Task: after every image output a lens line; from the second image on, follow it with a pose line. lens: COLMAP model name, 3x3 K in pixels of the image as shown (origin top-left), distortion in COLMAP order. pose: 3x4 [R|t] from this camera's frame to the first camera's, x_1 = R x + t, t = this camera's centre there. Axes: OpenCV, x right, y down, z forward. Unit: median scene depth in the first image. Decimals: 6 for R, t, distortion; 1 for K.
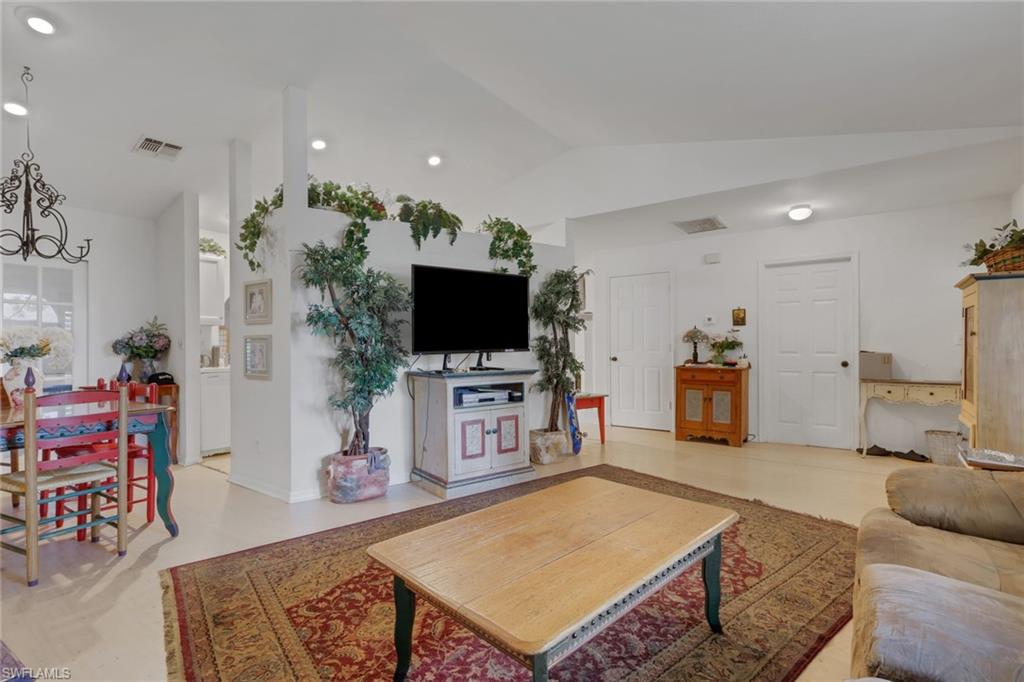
lens RADIAL K [[486.6, 0, 518.3], [0, 486.6, 352.0], [0, 0, 1]] dist [0.002564, 0.000439]
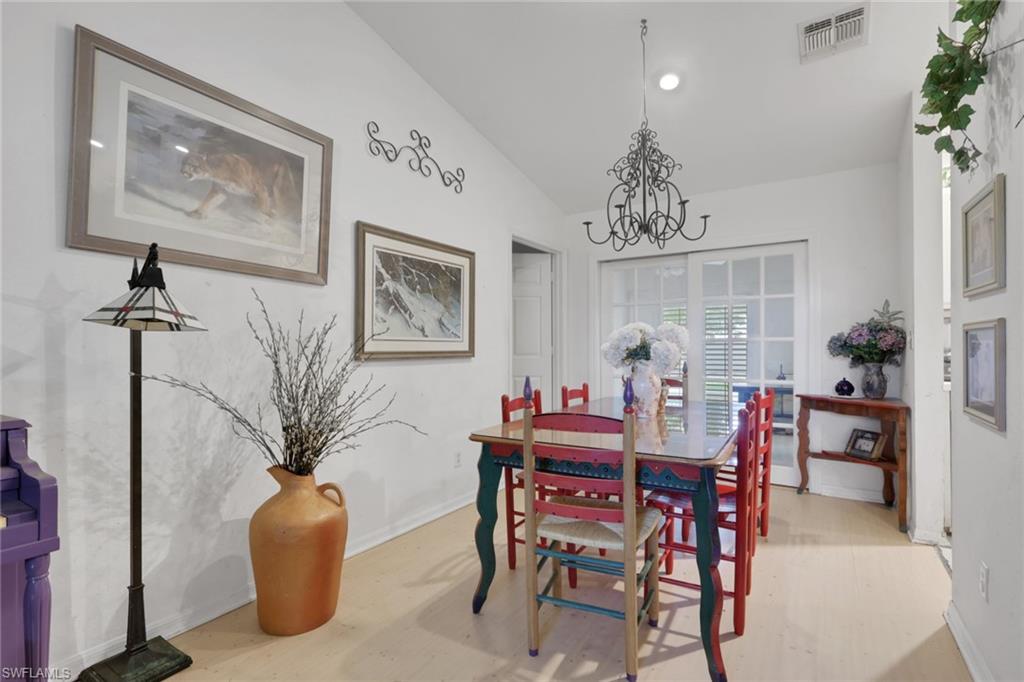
lens RADIAL K [[486.6, 0, 518.3], [0, 486.6, 352.0], [0, 0, 1]] dist [0.002564, 0.000439]
pose [[0.061445, 0.003365, -0.998105, -0.133156], [0.003729, 0.999987, 0.003601, -0.008286], [0.998104, -0.003943, 0.061431, 0.574606]]
